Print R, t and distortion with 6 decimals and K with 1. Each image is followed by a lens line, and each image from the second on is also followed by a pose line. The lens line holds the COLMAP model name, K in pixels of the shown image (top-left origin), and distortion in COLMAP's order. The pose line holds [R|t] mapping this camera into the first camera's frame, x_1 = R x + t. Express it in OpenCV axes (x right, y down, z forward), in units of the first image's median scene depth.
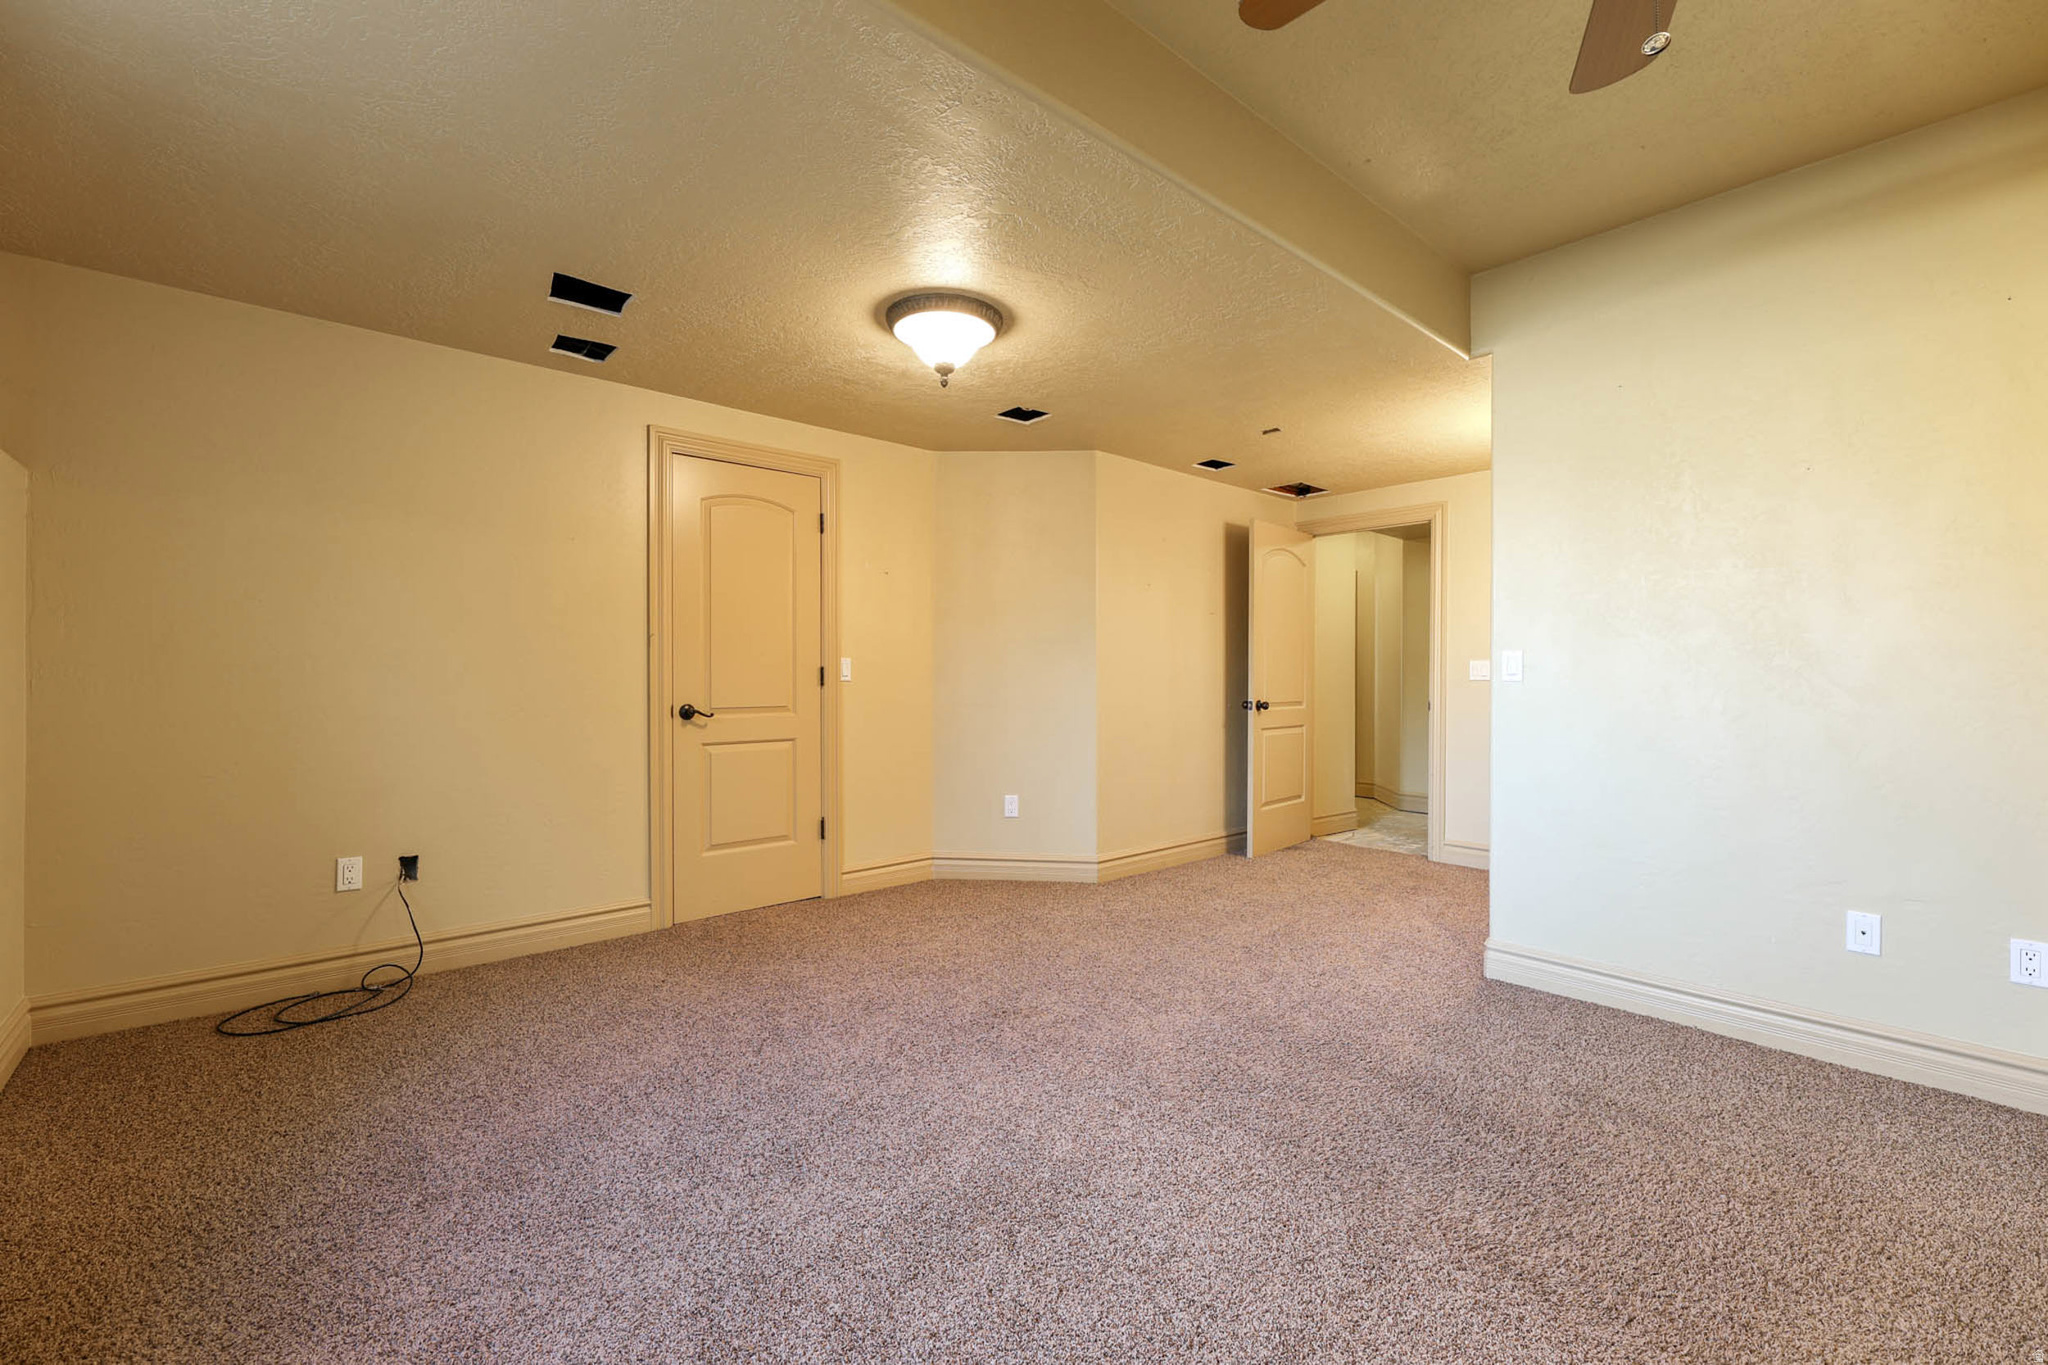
lens RADIAL K [[865.4, 0, 1024.0], [0, 865.4, 682.5], [0, 0, 1]] dist [-0.001293, -0.000442]
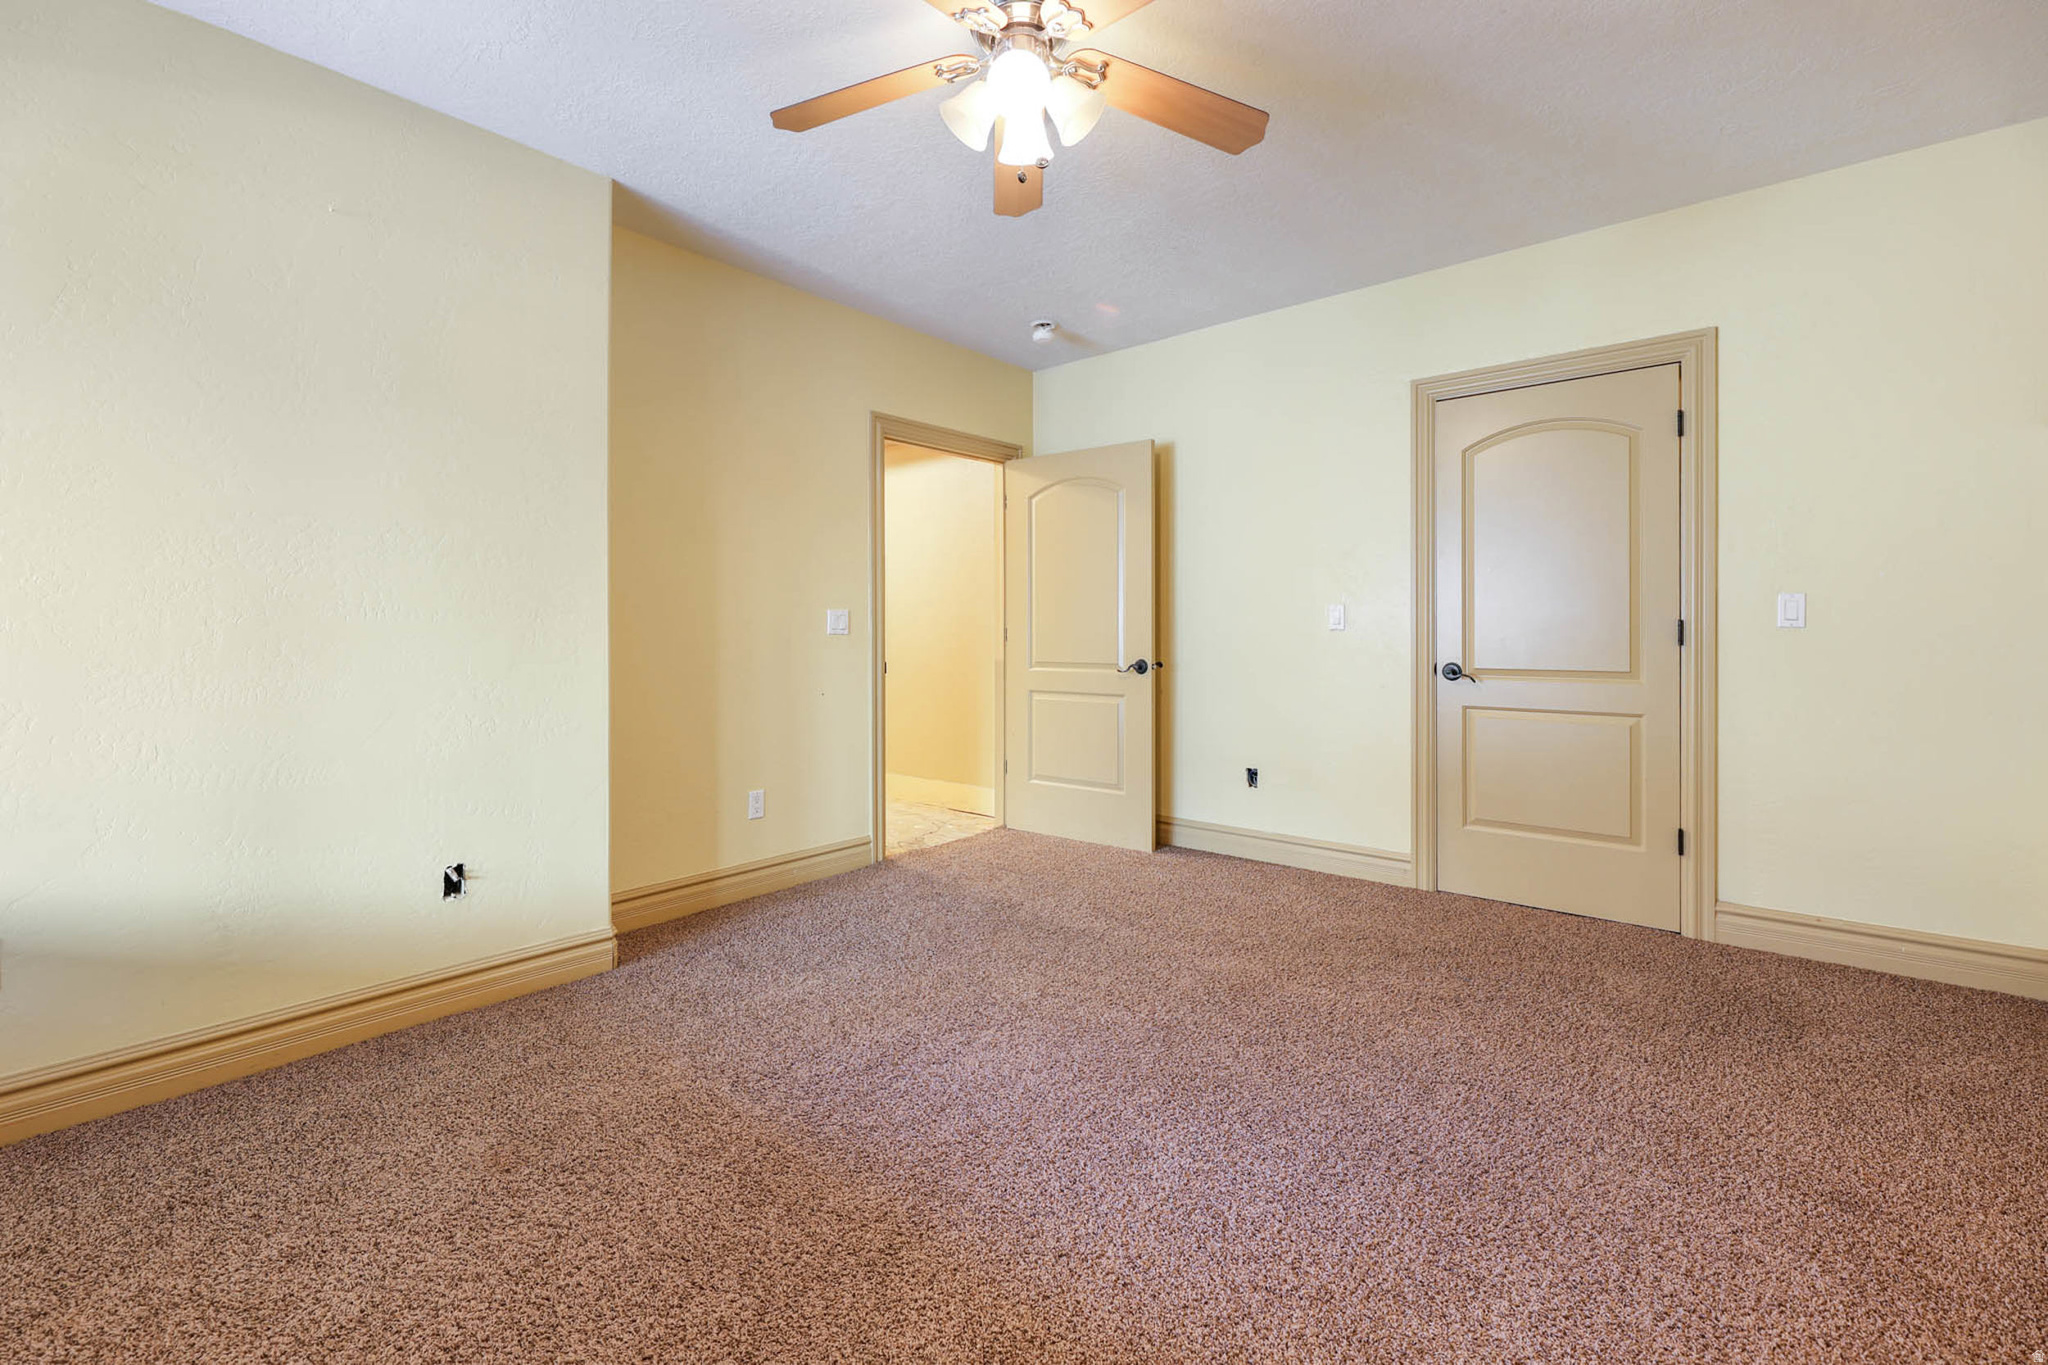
lens RADIAL K [[865.4, 0, 1024.0], [0, 865.4, 682.5], [0, 0, 1]] dist [-0.001293, -0.000442]
pose [[0.144504, 0.051939, -0.988140, 0.478470], [-0.008884, 0.998649, 0.051192, 0.002254], [0.989464, 0.001381, 0.144770, 0.397793]]
